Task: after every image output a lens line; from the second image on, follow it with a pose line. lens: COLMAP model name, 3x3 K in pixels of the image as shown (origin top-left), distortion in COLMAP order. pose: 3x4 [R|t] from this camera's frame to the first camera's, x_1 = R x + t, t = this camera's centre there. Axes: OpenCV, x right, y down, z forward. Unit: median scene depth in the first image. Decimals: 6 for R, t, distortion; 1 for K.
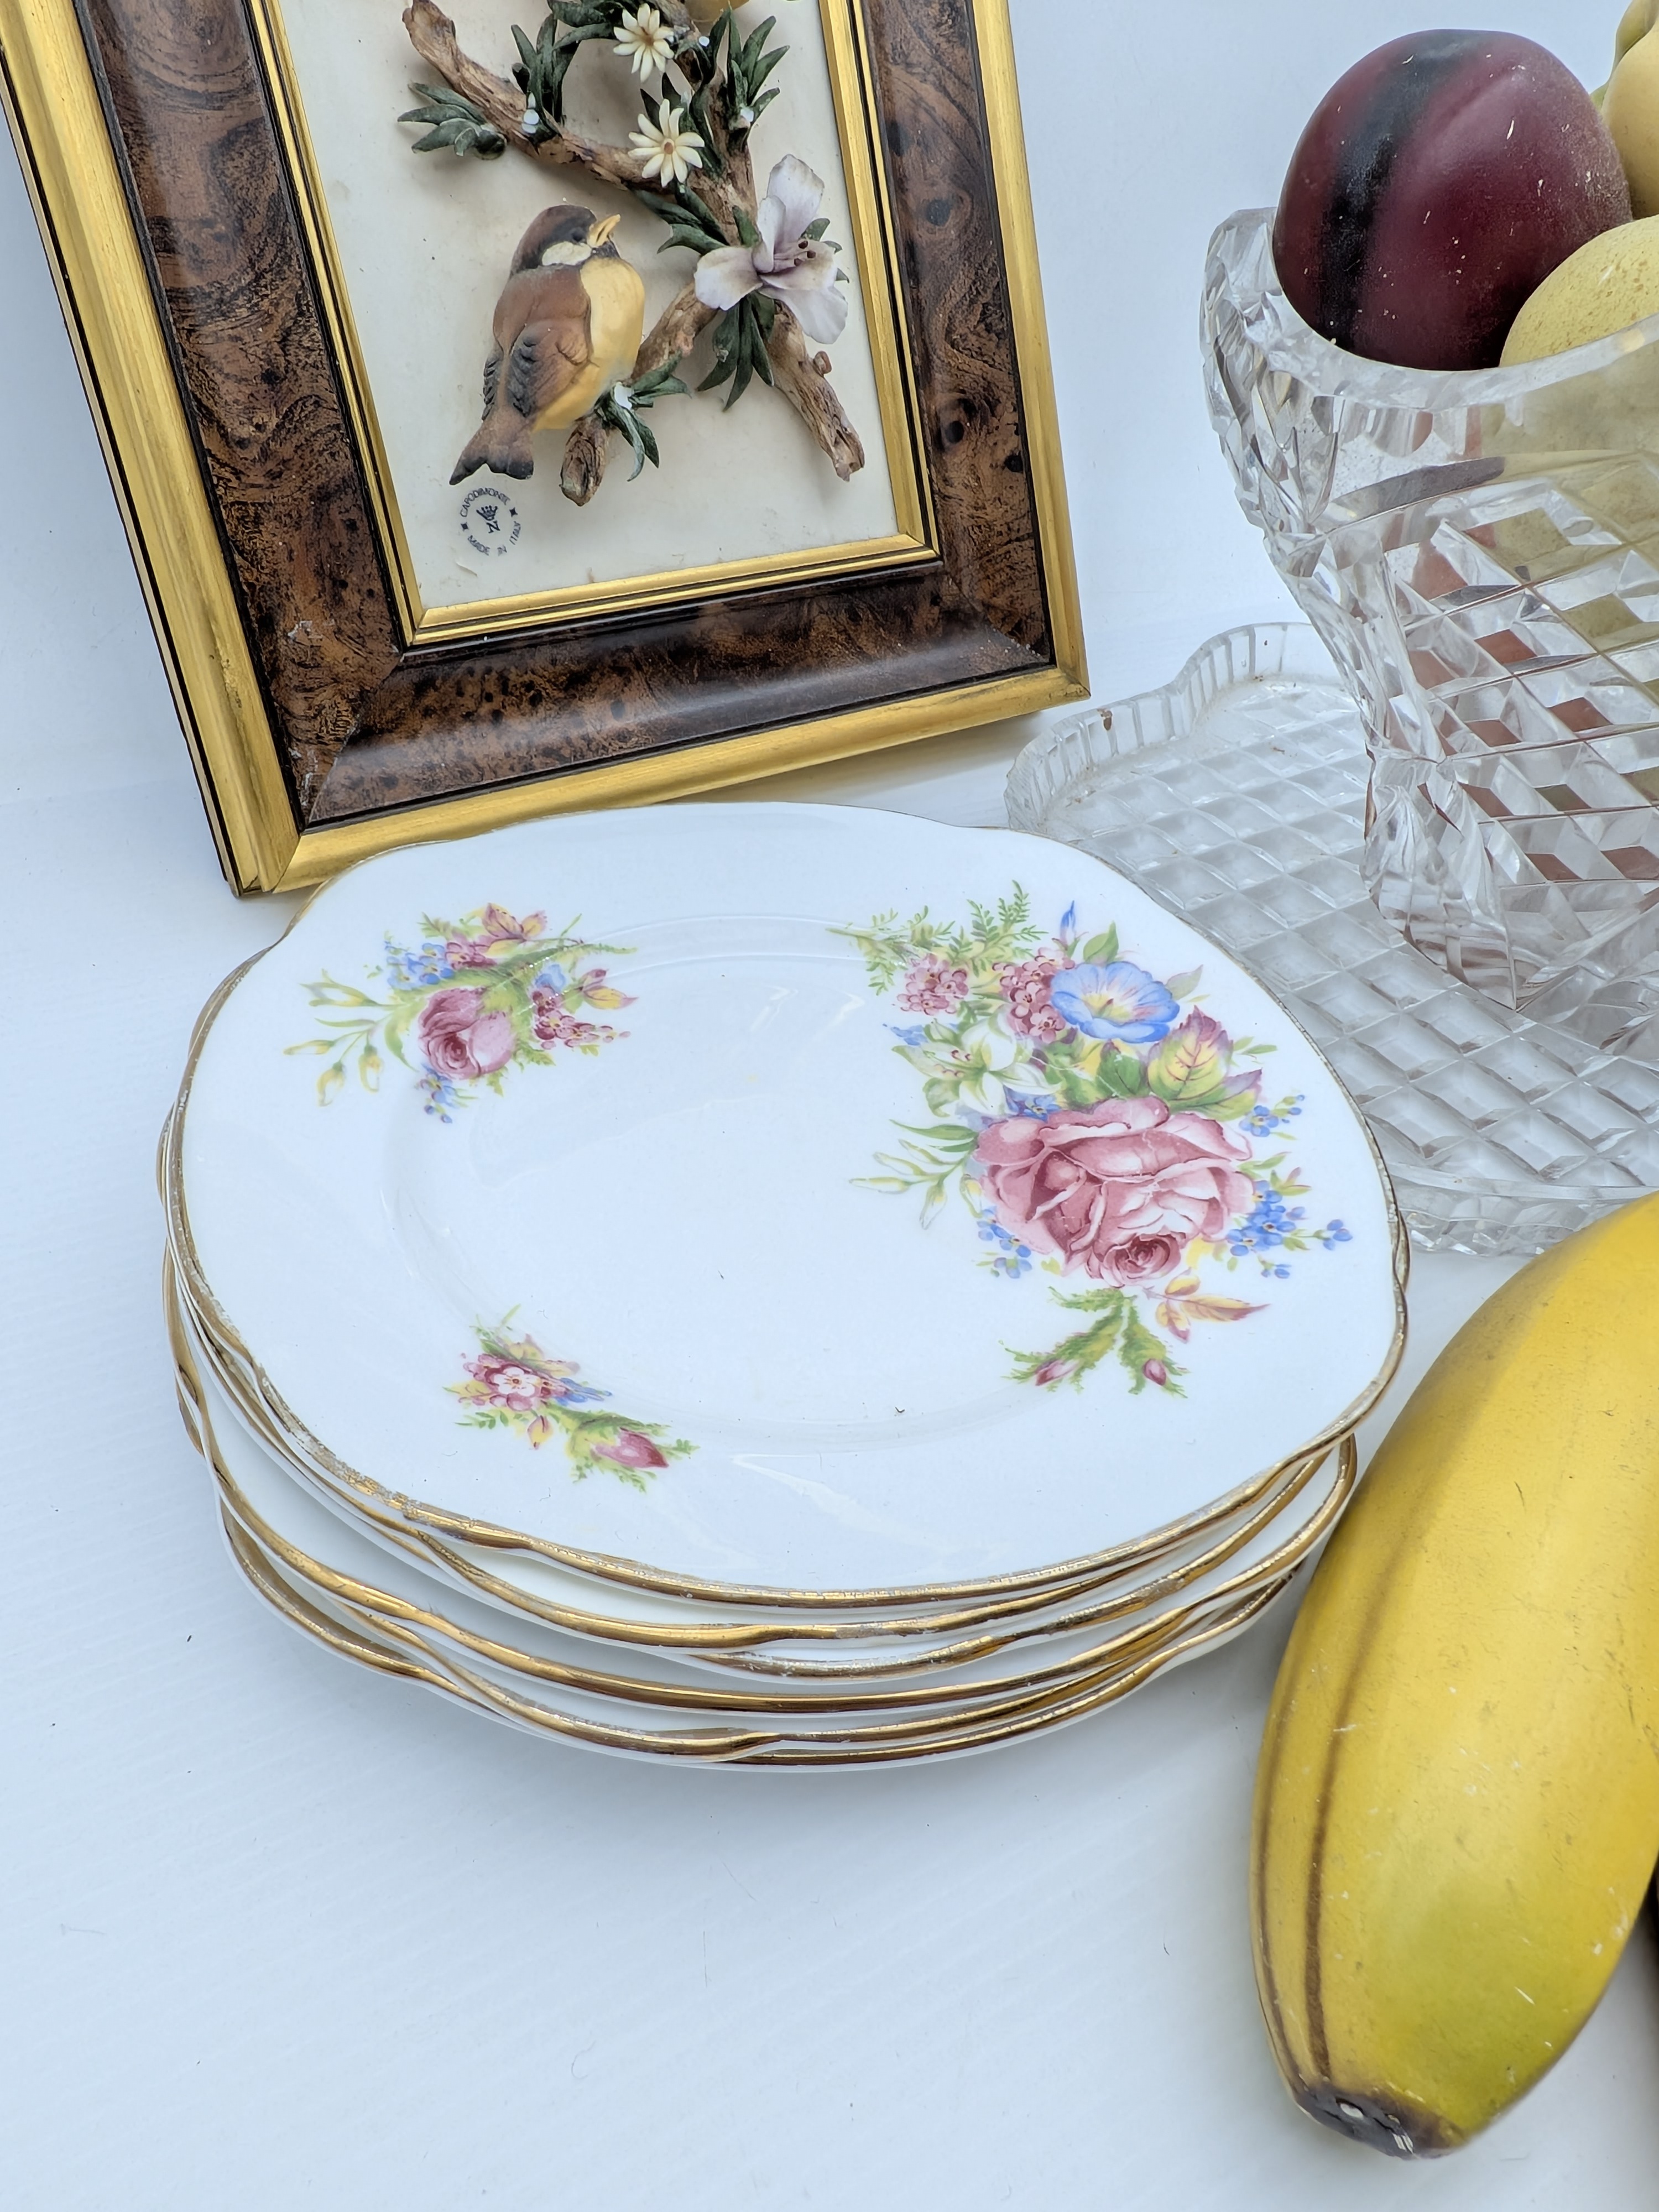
lens RADIAL K [[1671.3, 0, 829.5], [0, 1671.3, 1106.0], [0, 0, 1]] dist [0.015123, 0.004938]
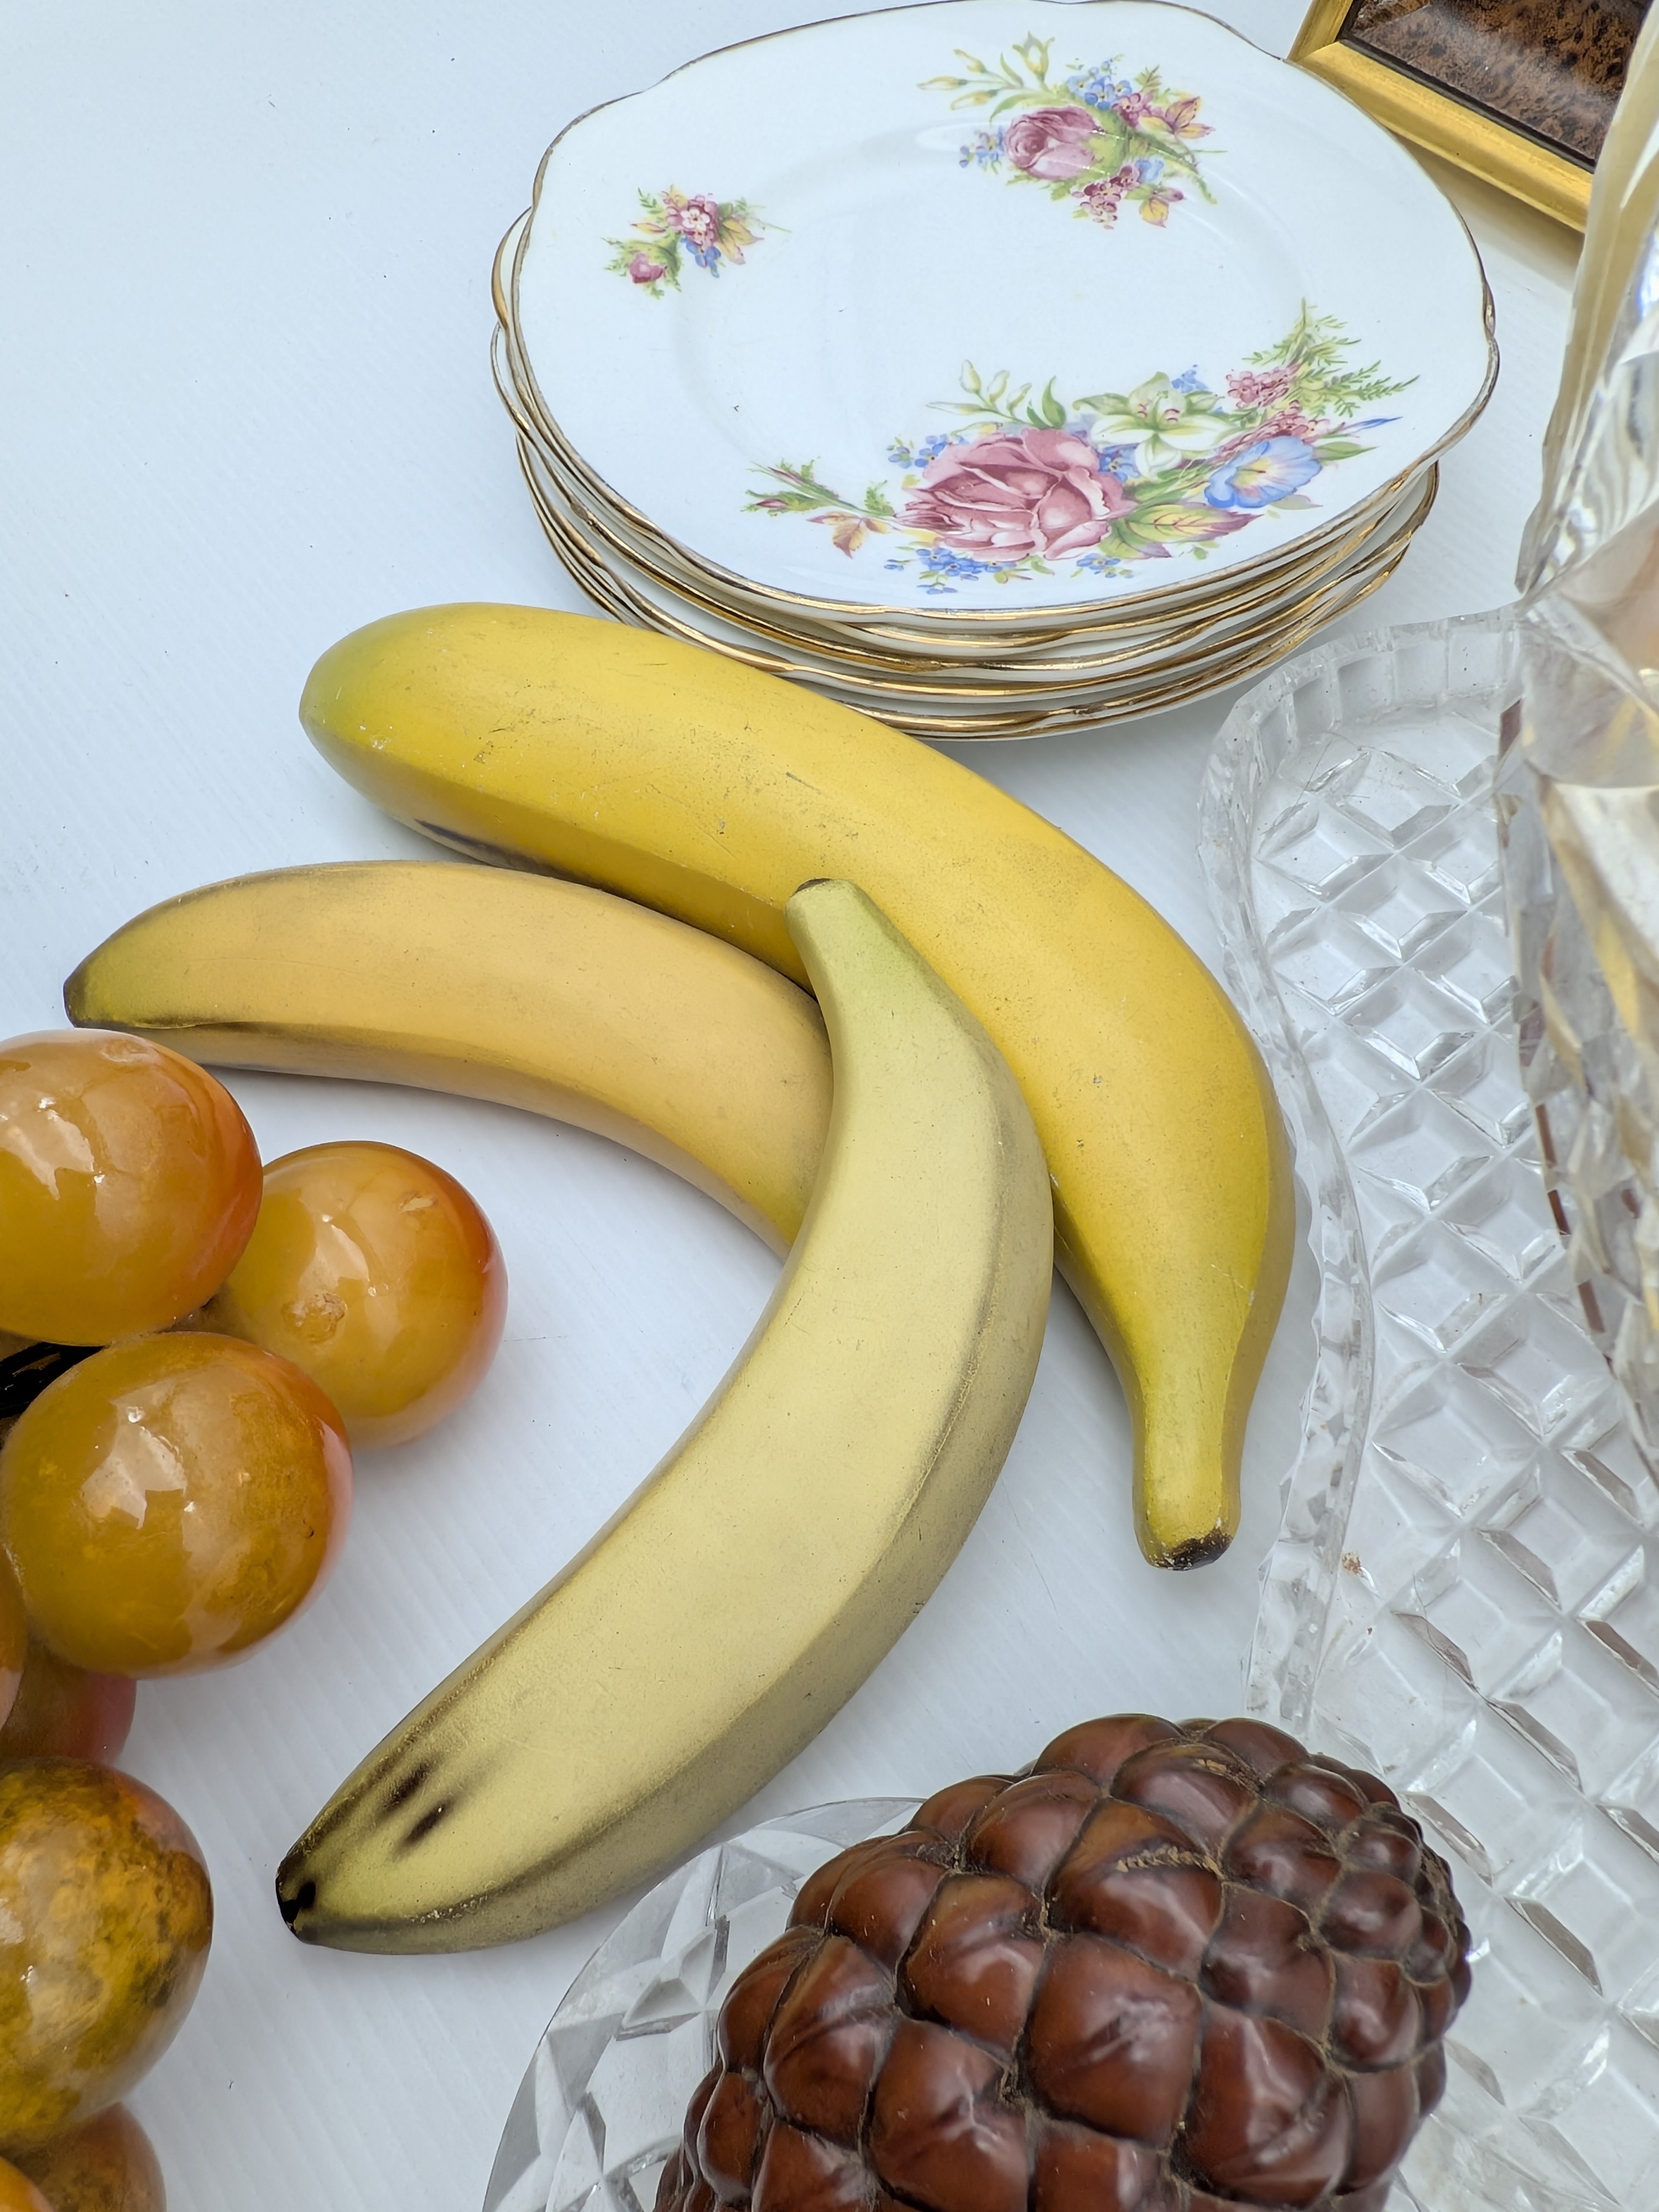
lens RADIAL K [[1671.3, 0, 829.5], [0, 1671.3, 1106.0], [0, 0, 1]] dist [0.015123, 0.004938]
pose [[0.093077, 0.806552, -0.583790, 0.890497], [-0.599570, 0.513509, 0.613860, -0.282512], [0.794891, 0.292887, 0.531381, 0.326986]]
